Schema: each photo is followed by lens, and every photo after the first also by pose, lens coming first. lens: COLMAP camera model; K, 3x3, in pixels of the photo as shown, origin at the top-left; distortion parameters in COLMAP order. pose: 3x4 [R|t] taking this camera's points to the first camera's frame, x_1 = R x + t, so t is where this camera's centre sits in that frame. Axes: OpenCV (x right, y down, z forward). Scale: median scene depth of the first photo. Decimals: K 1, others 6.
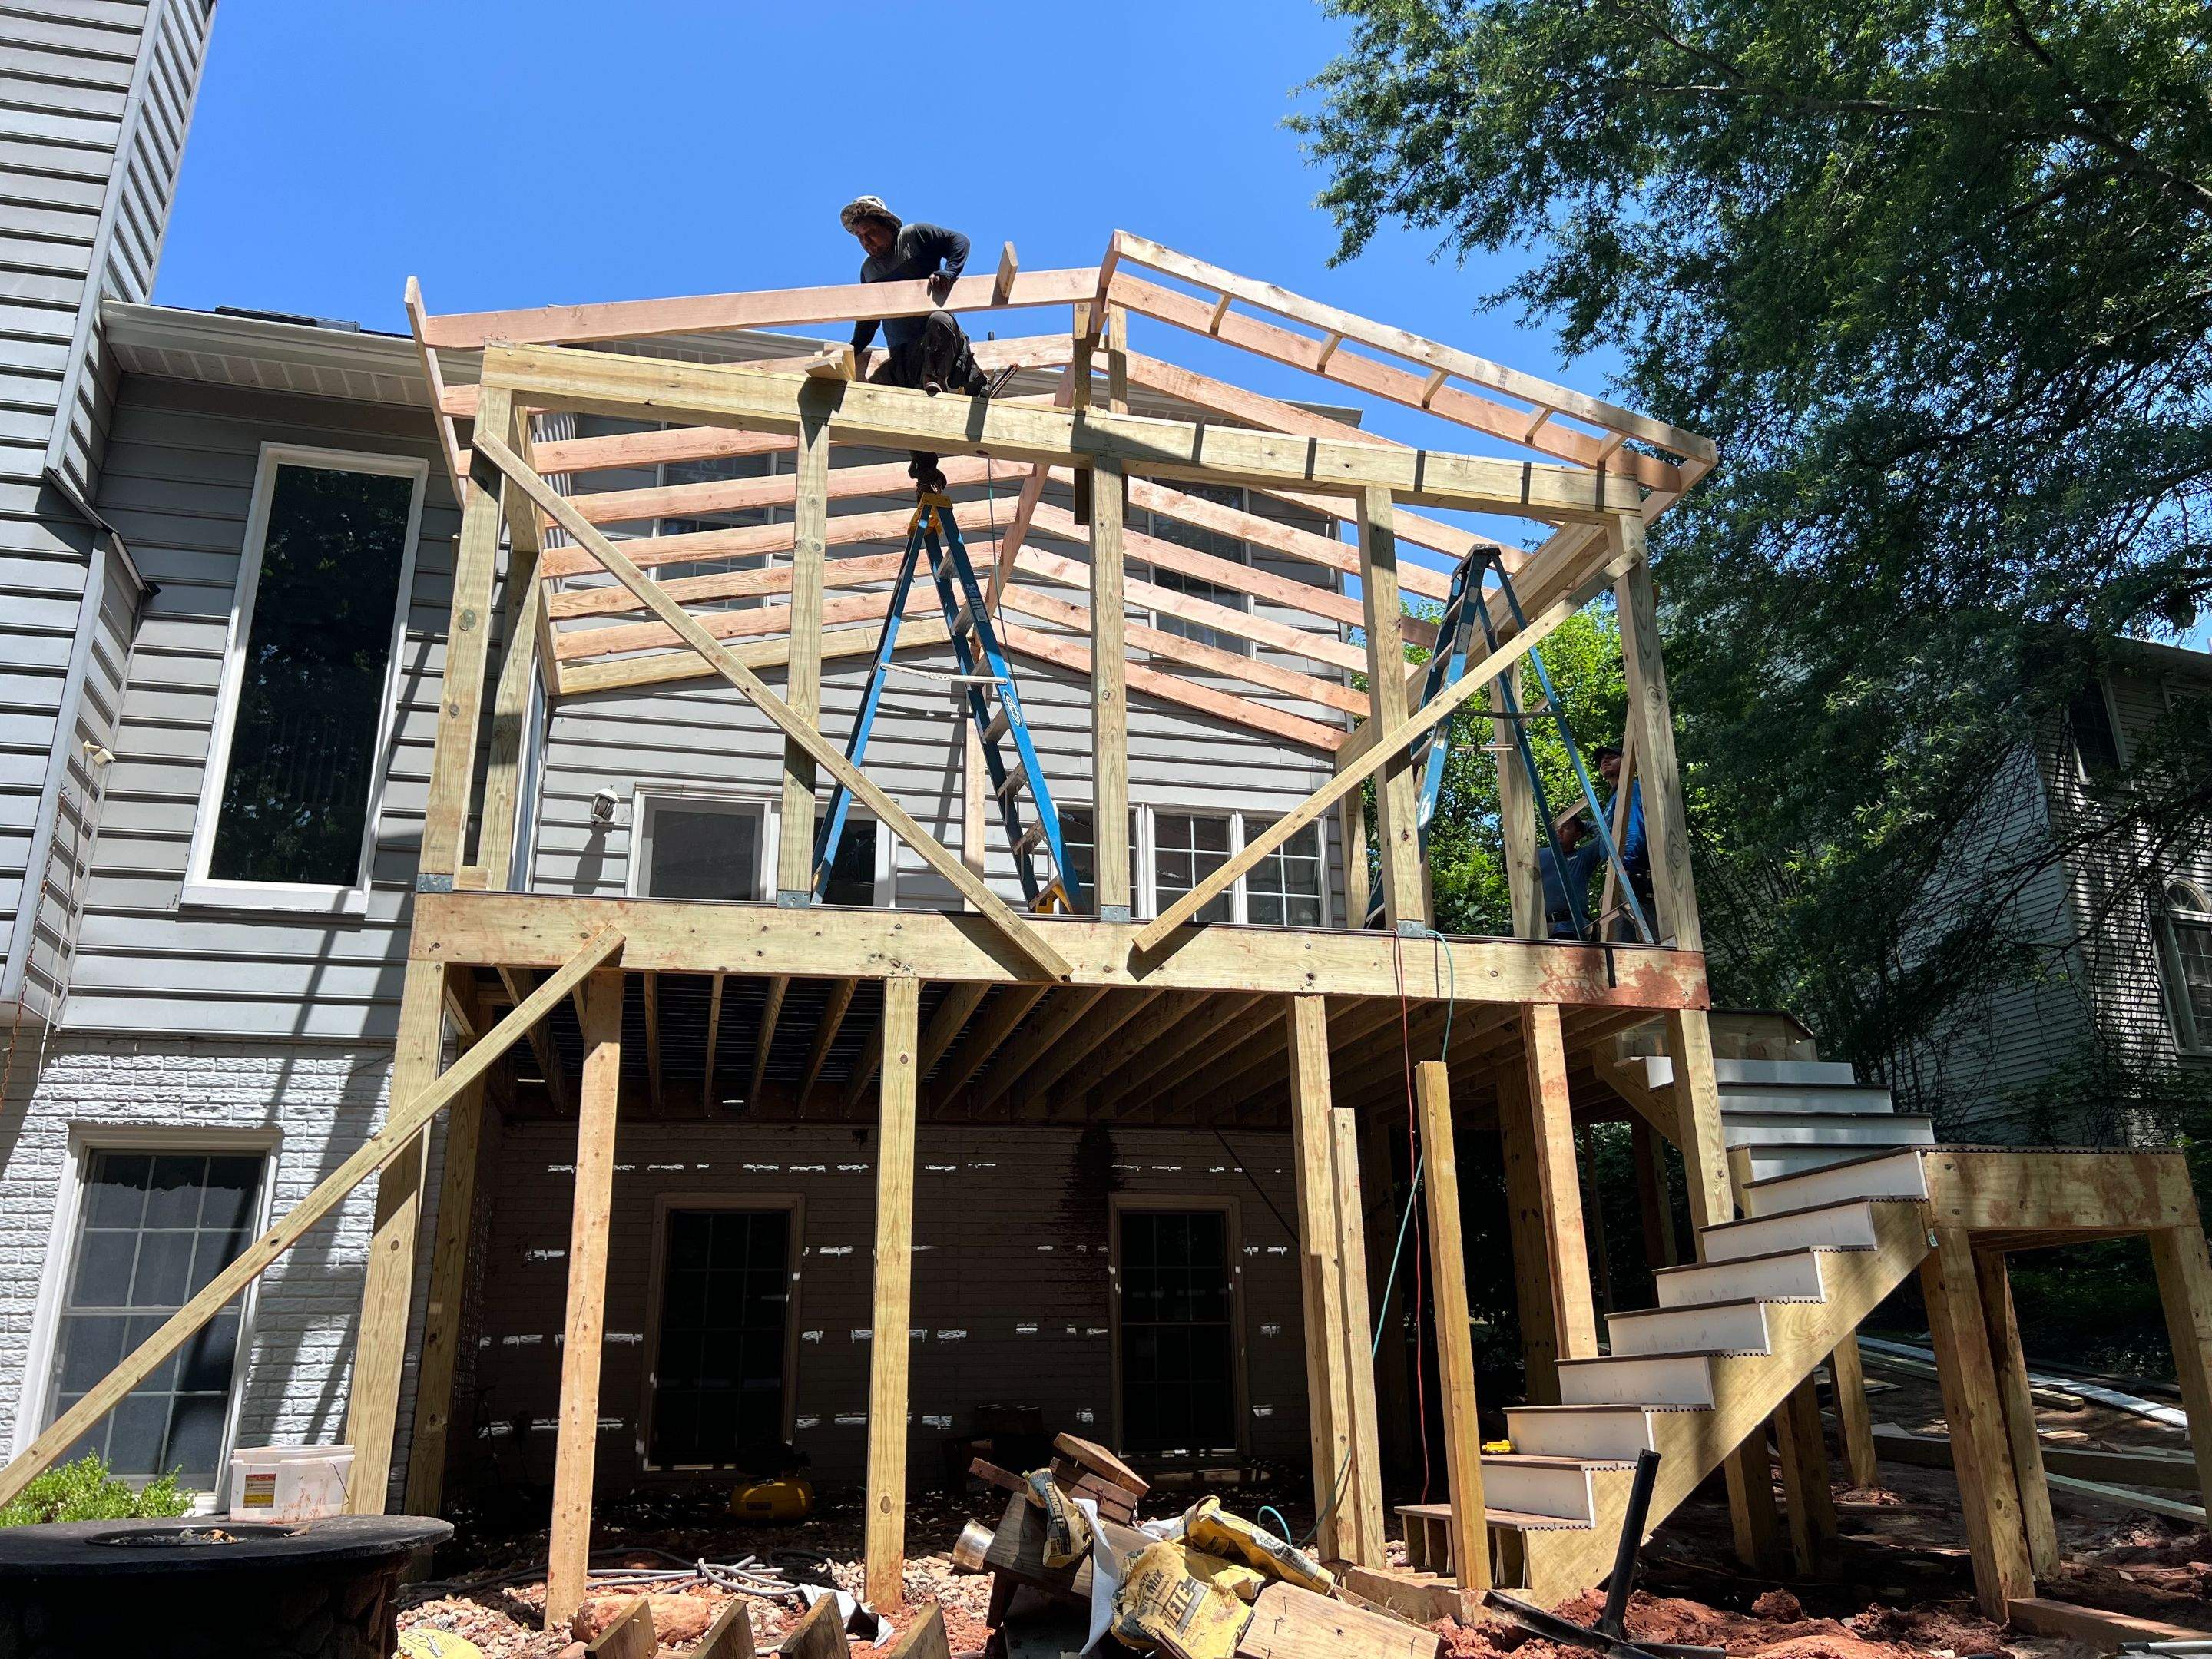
lens RADIAL K [[1668.6, 0, 1119.5], [0, 1668.6, 827.7], [0, 0, 1]] dist [0.059781, -0.069329]
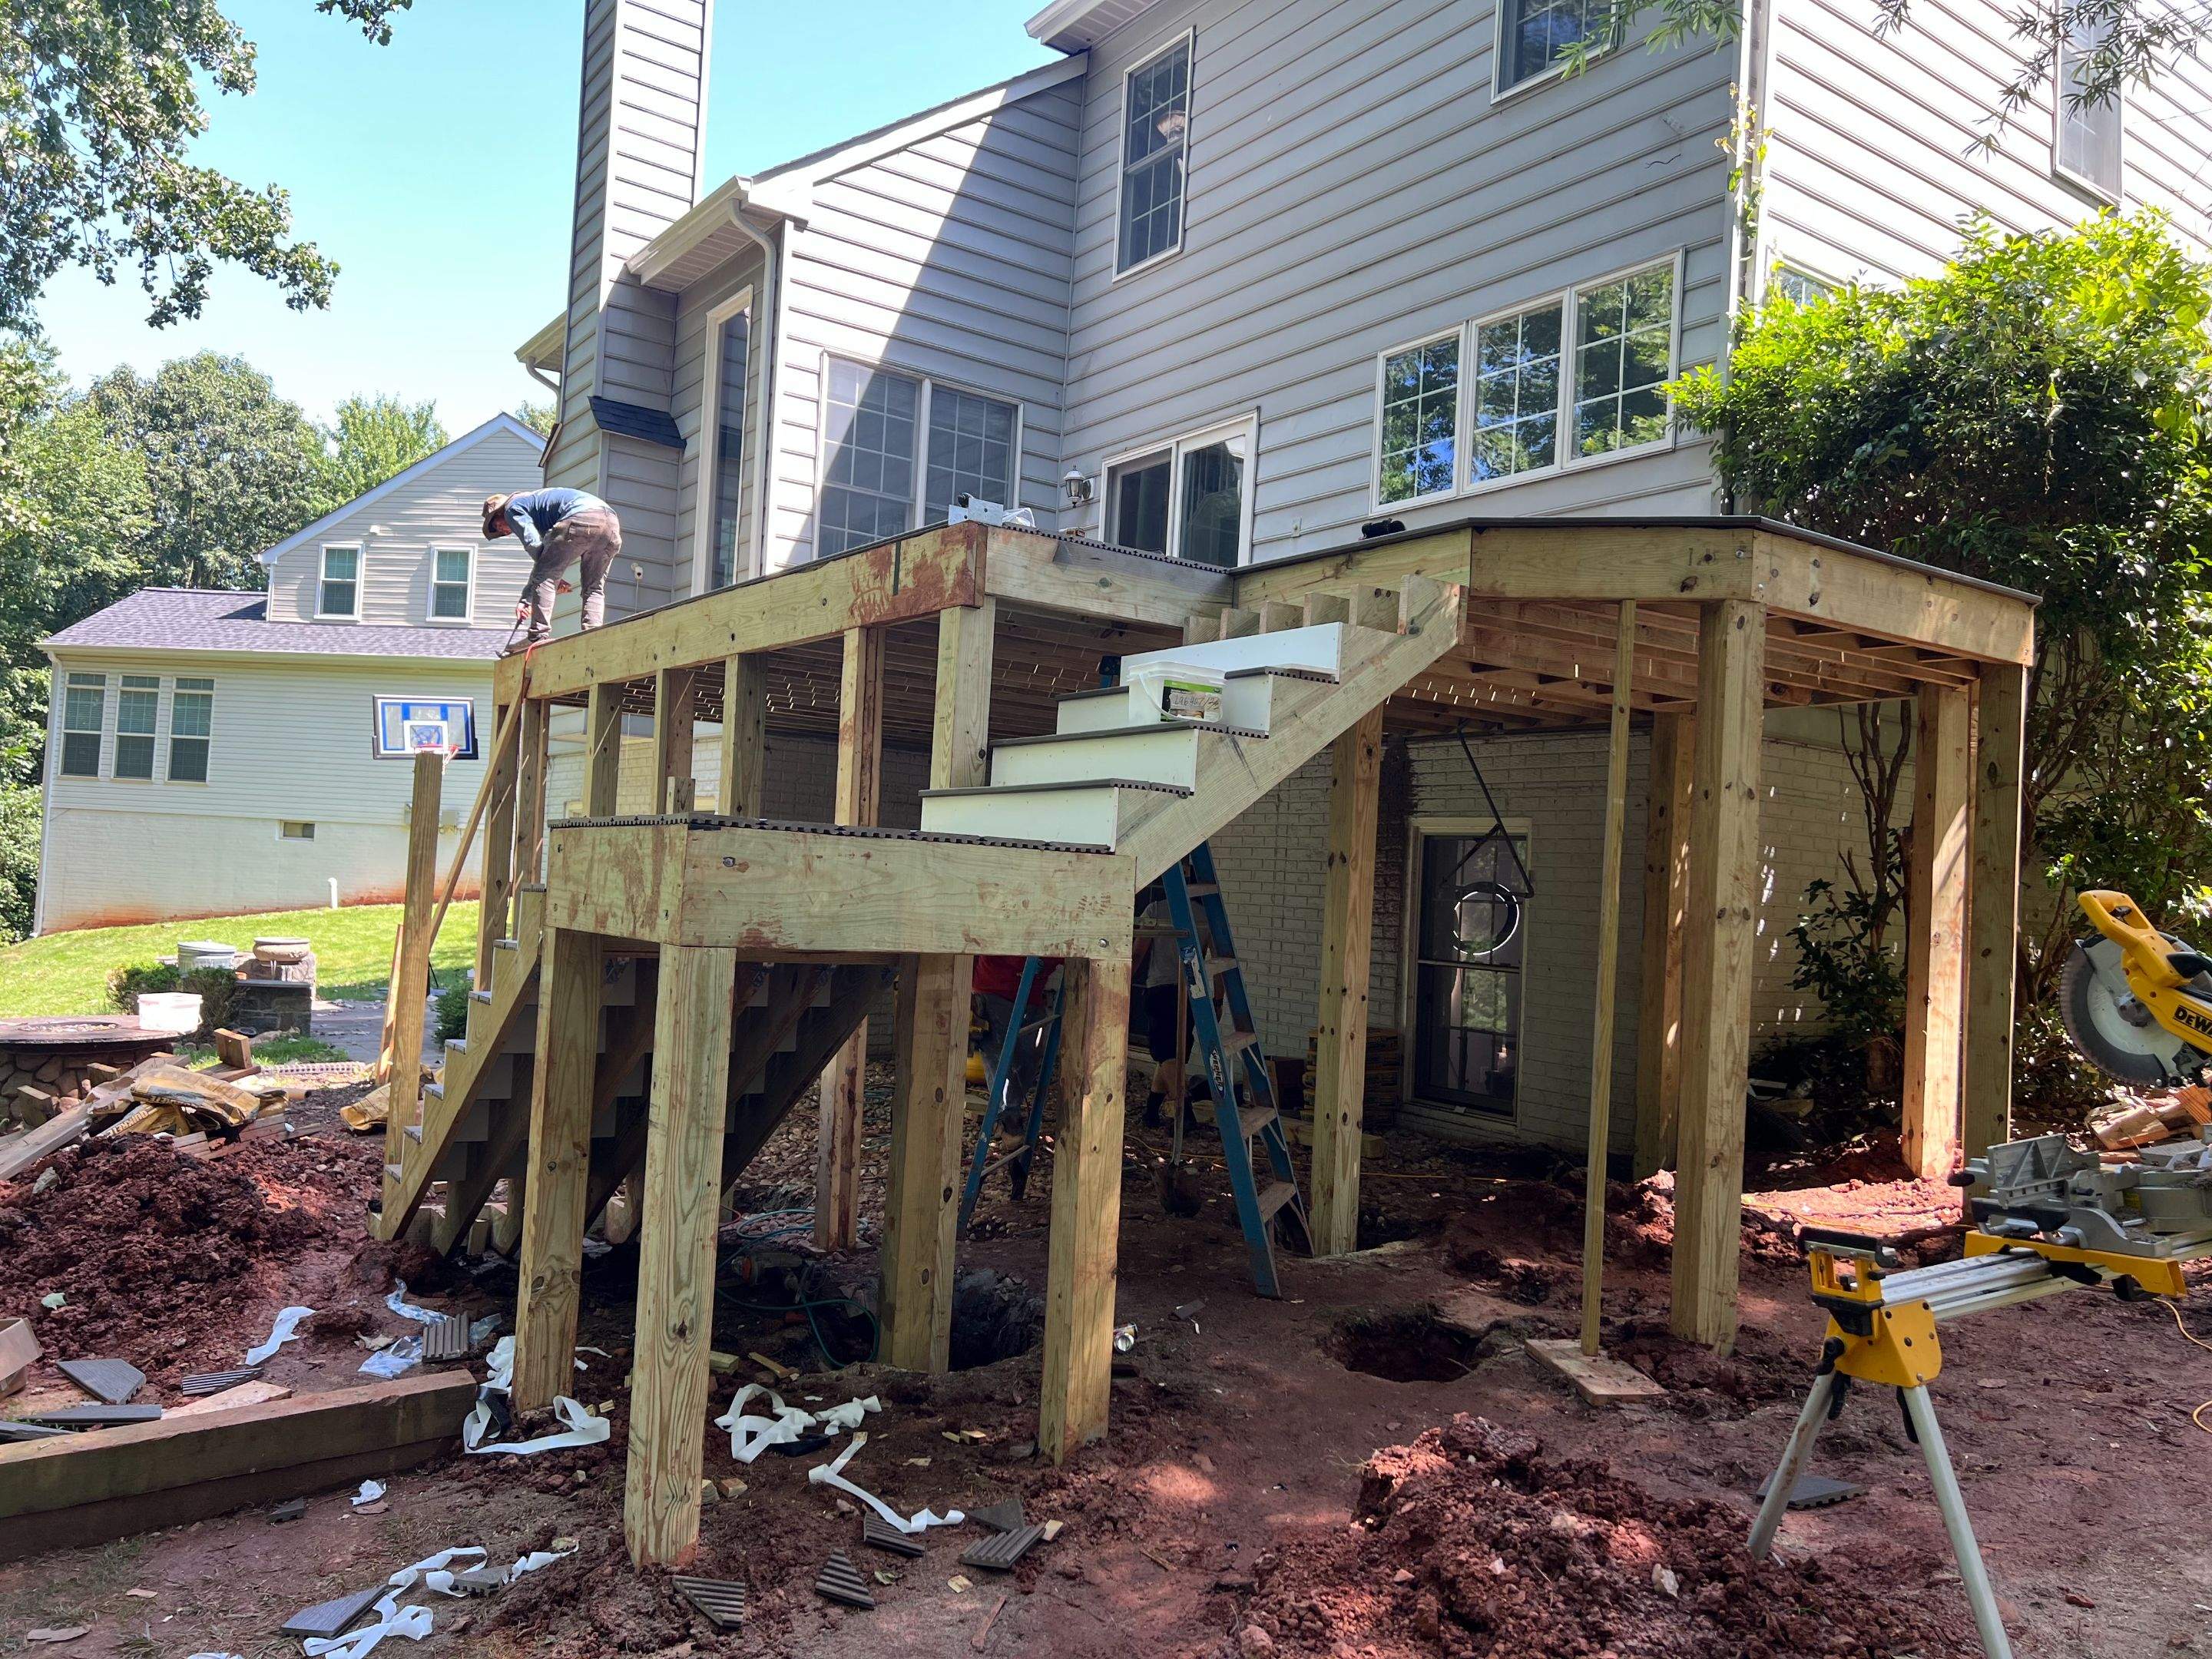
lens RADIAL K [[1670.6, 0, 1093.9], [0, 1670.6, 842.1], [0, 0, 1]] dist [0.065953, -0.079688]
pose [[0.355917, 0.008749, -0.934476, 1.011267], [0.242833, 0.964741, 0.101521, 0.144235], [0.902416, -0.263054, 0.341244, 0.768087]]
